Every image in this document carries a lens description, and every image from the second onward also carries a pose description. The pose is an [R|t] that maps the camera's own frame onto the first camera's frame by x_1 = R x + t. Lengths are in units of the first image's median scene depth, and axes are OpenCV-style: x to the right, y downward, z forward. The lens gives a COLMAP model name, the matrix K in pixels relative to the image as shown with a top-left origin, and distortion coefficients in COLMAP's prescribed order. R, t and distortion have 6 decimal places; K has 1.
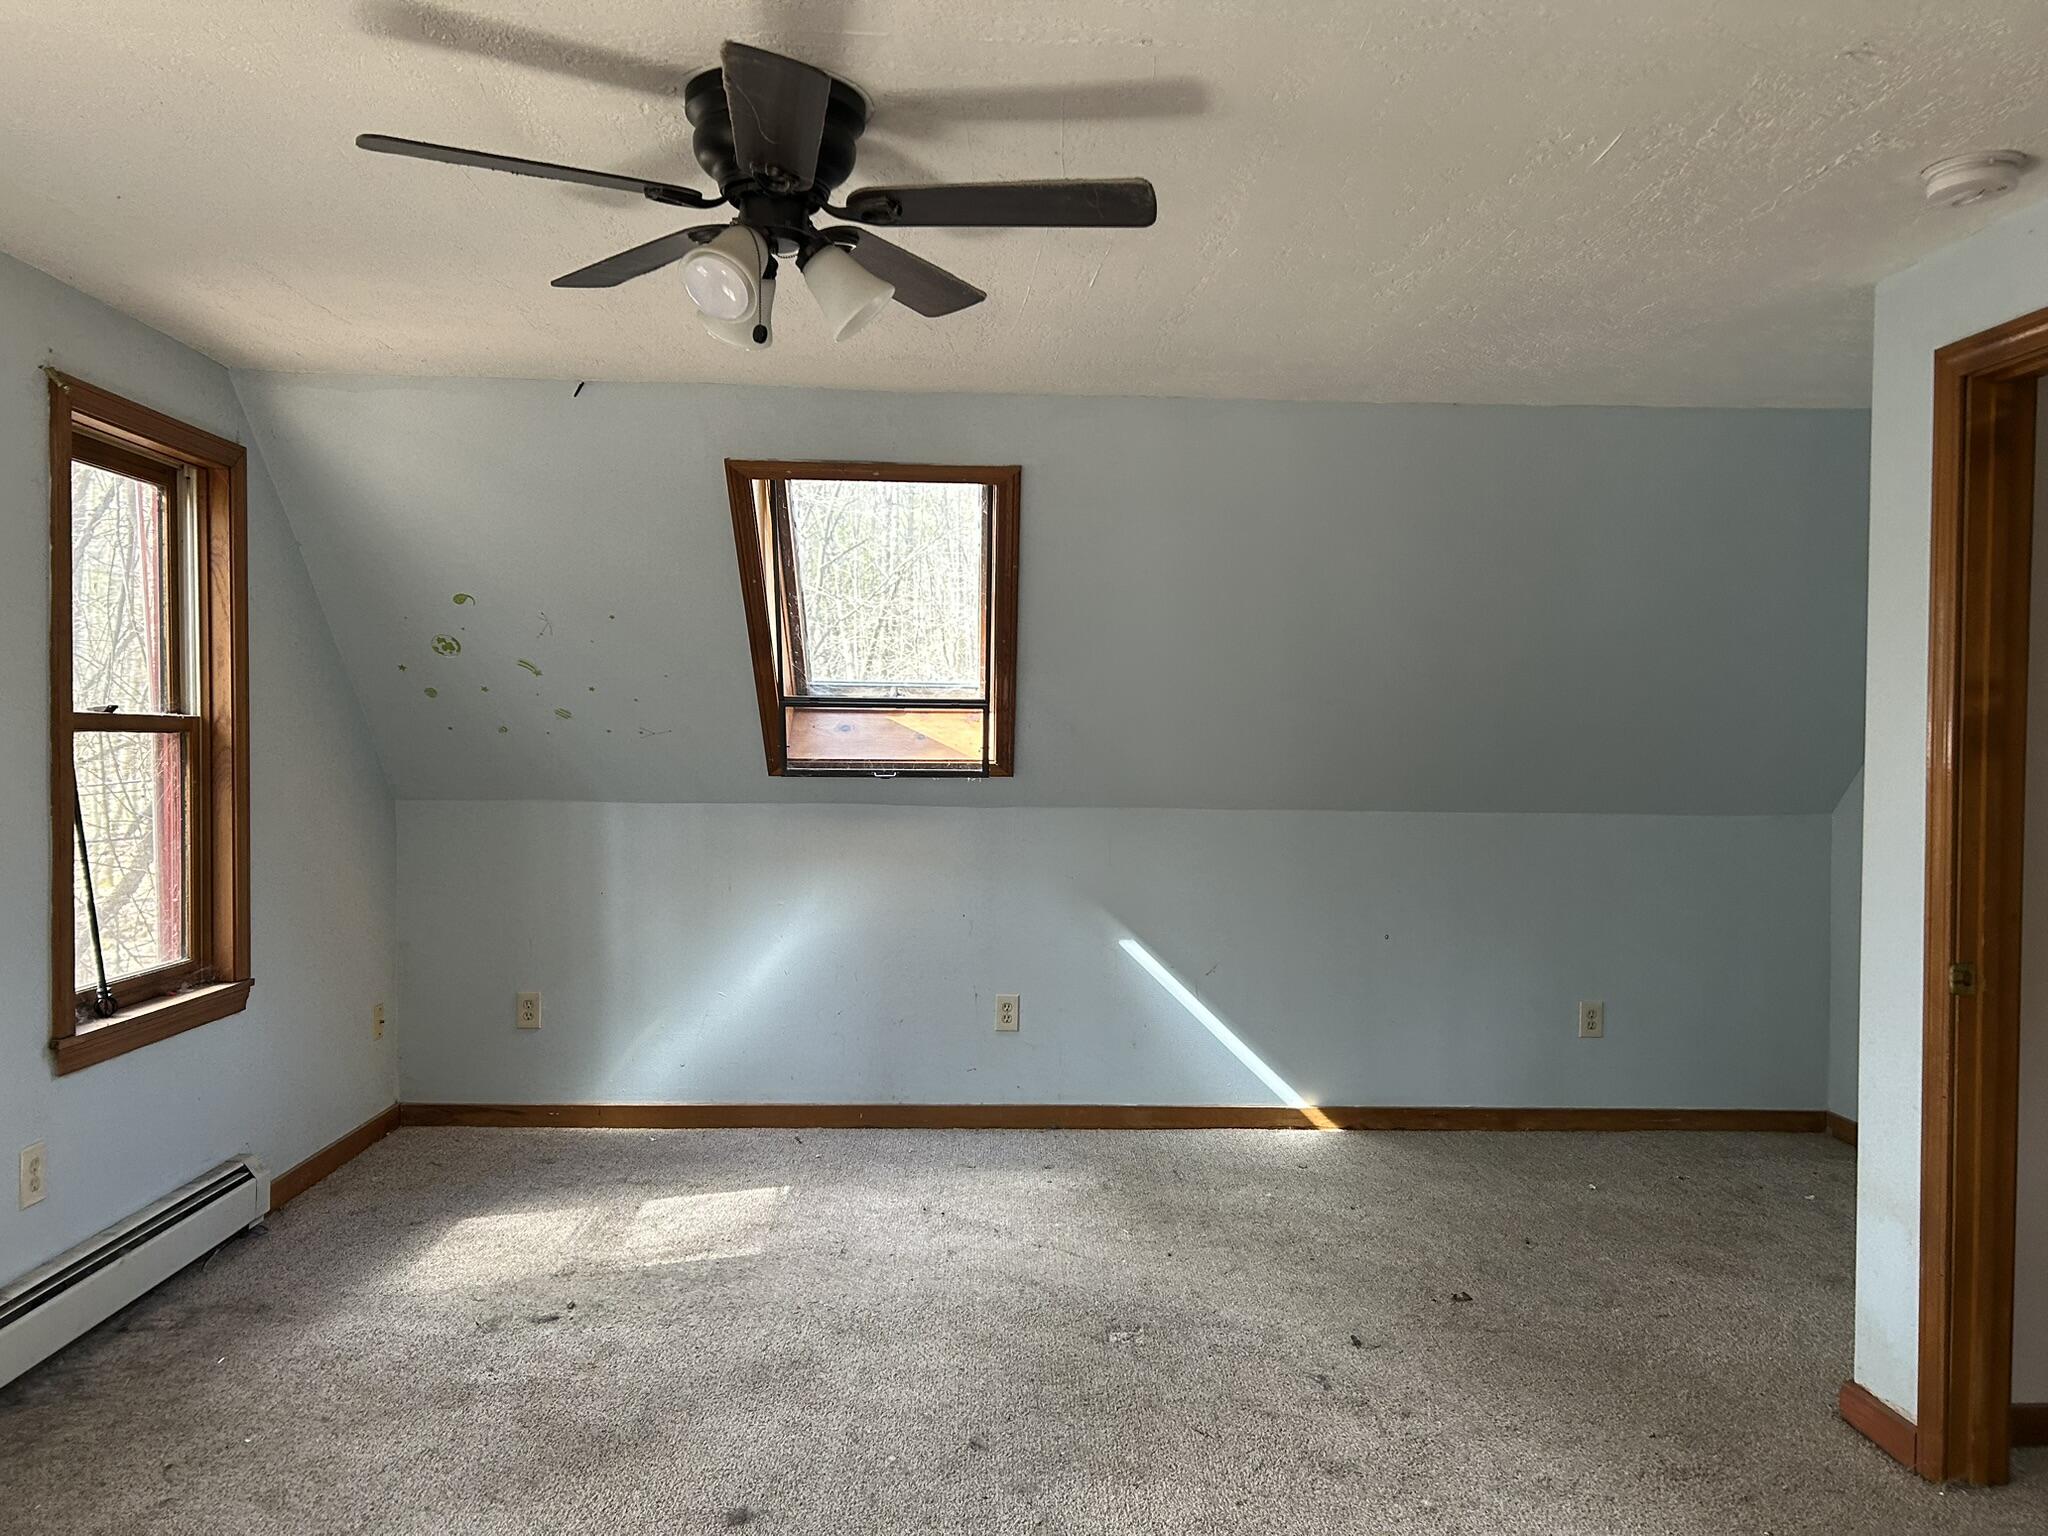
lens RADIAL K [[1523.0, 0, 985.2], [0, 1523.0, 719.8], [0, 0, 1]] dist [0.059359, -0.061829]
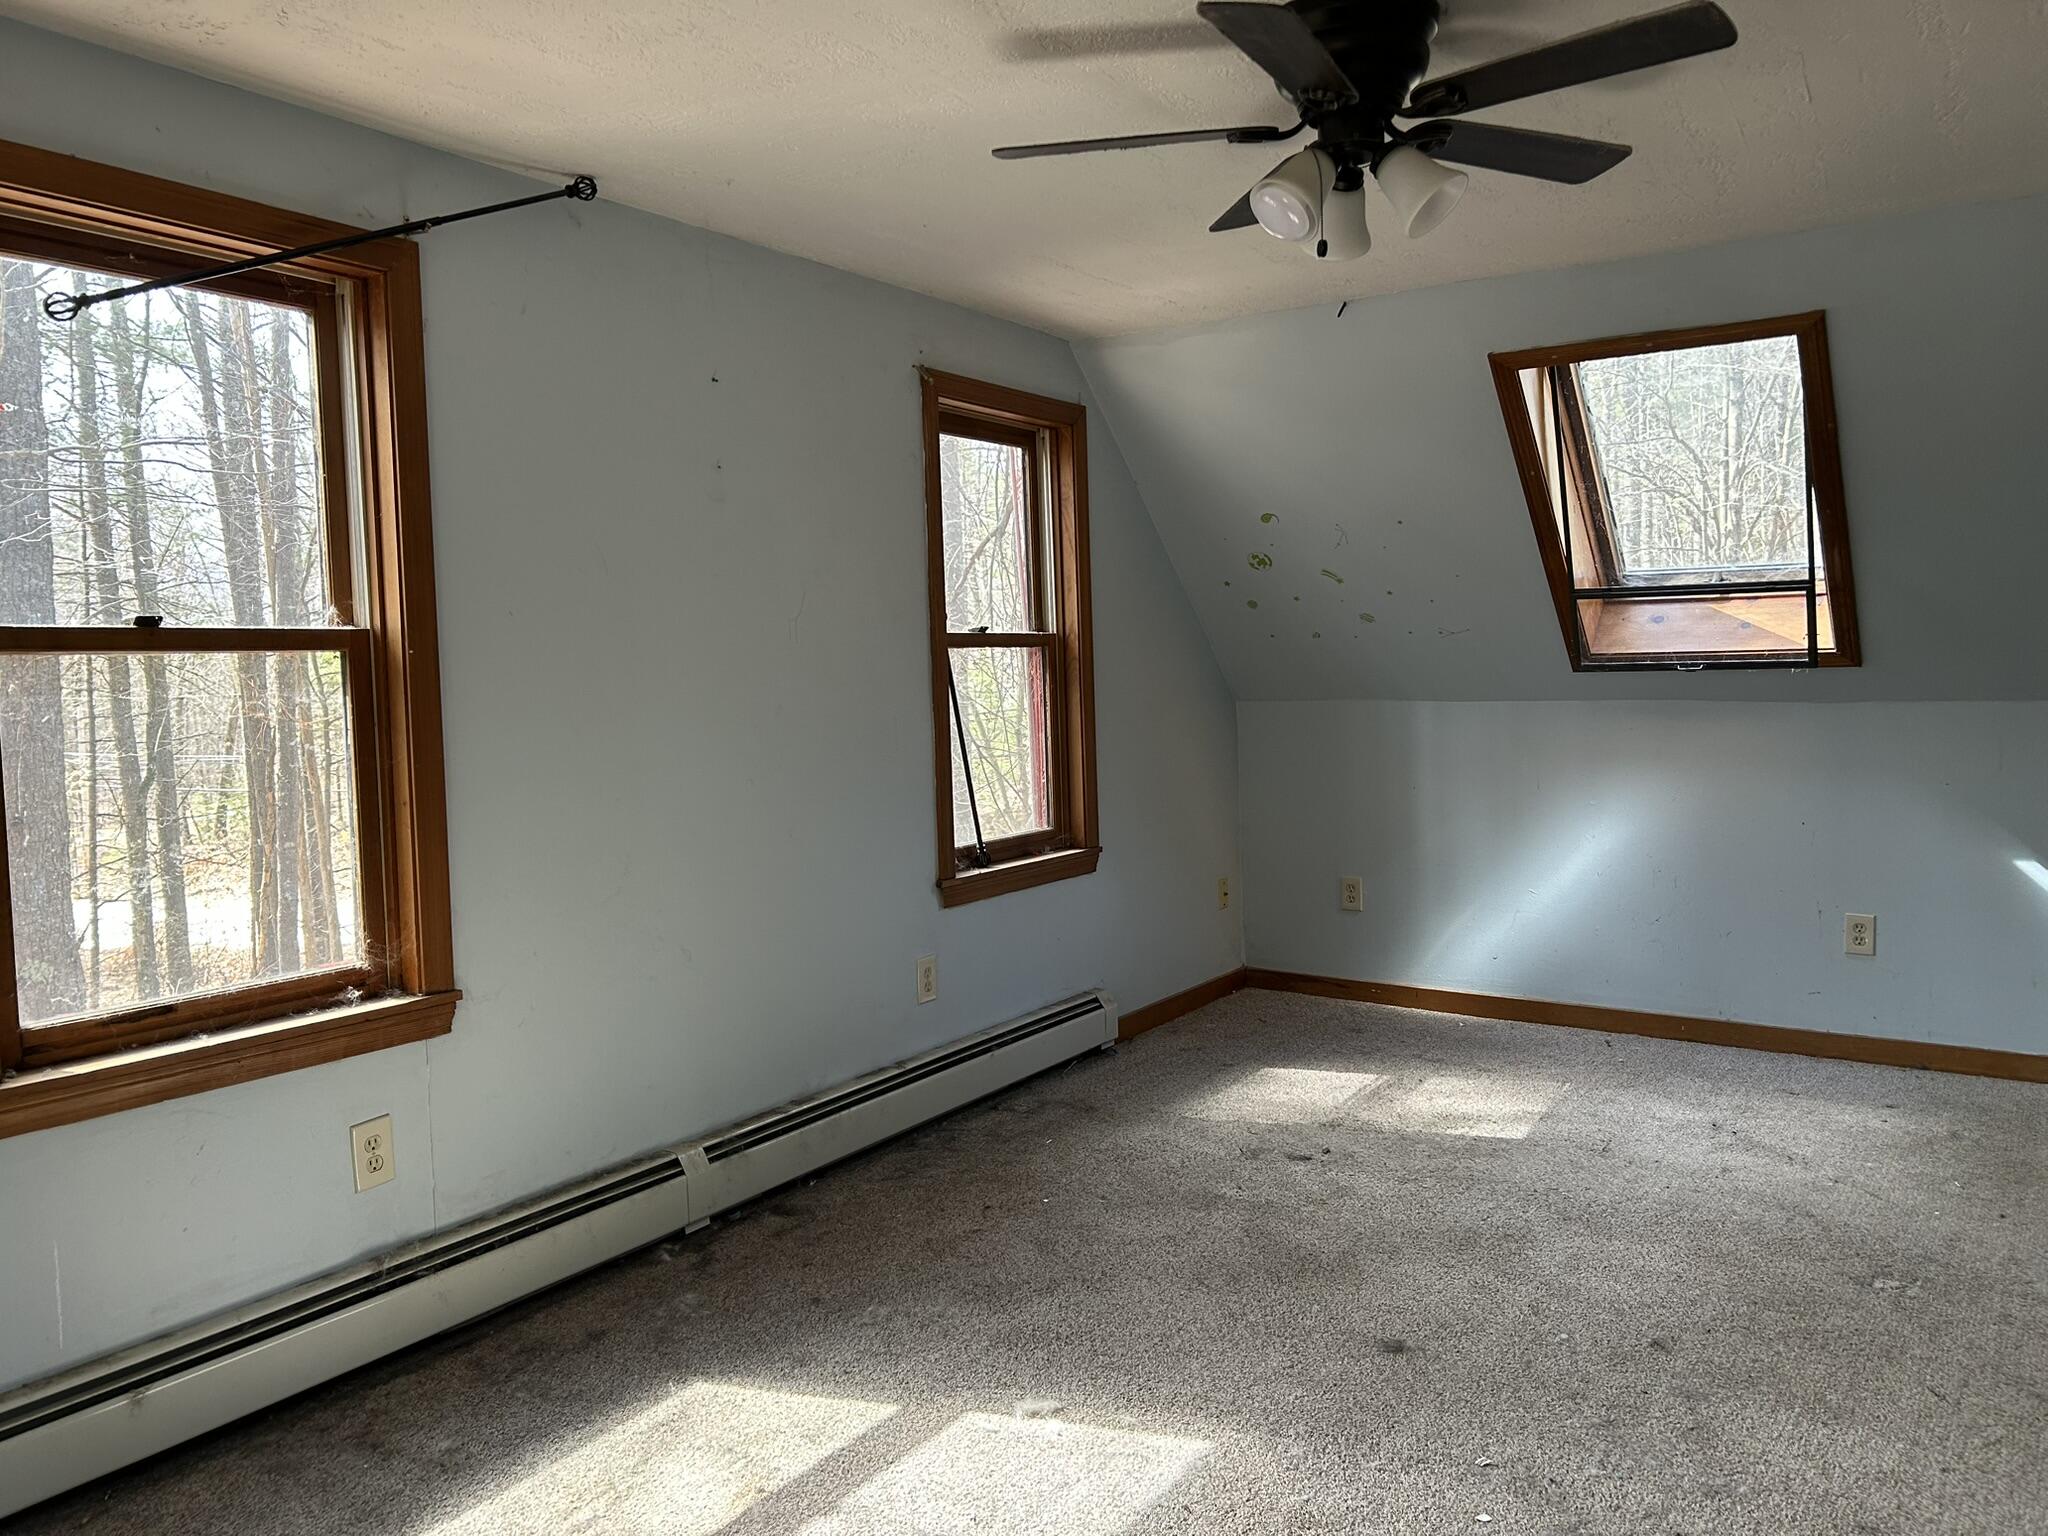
lens RADIAL K [[1523.0, 0, 1009.3], [0, 1523.0, 722.1], [0, 0, 1]] dist [0.059359, -0.061829]
pose [[0.810110, -0.003647, -0.586266, 0.170046], [0.038886, 0.998113, 0.047525, 0.009621], [0.584986, -0.061298, 0.808723, -0.007137]]
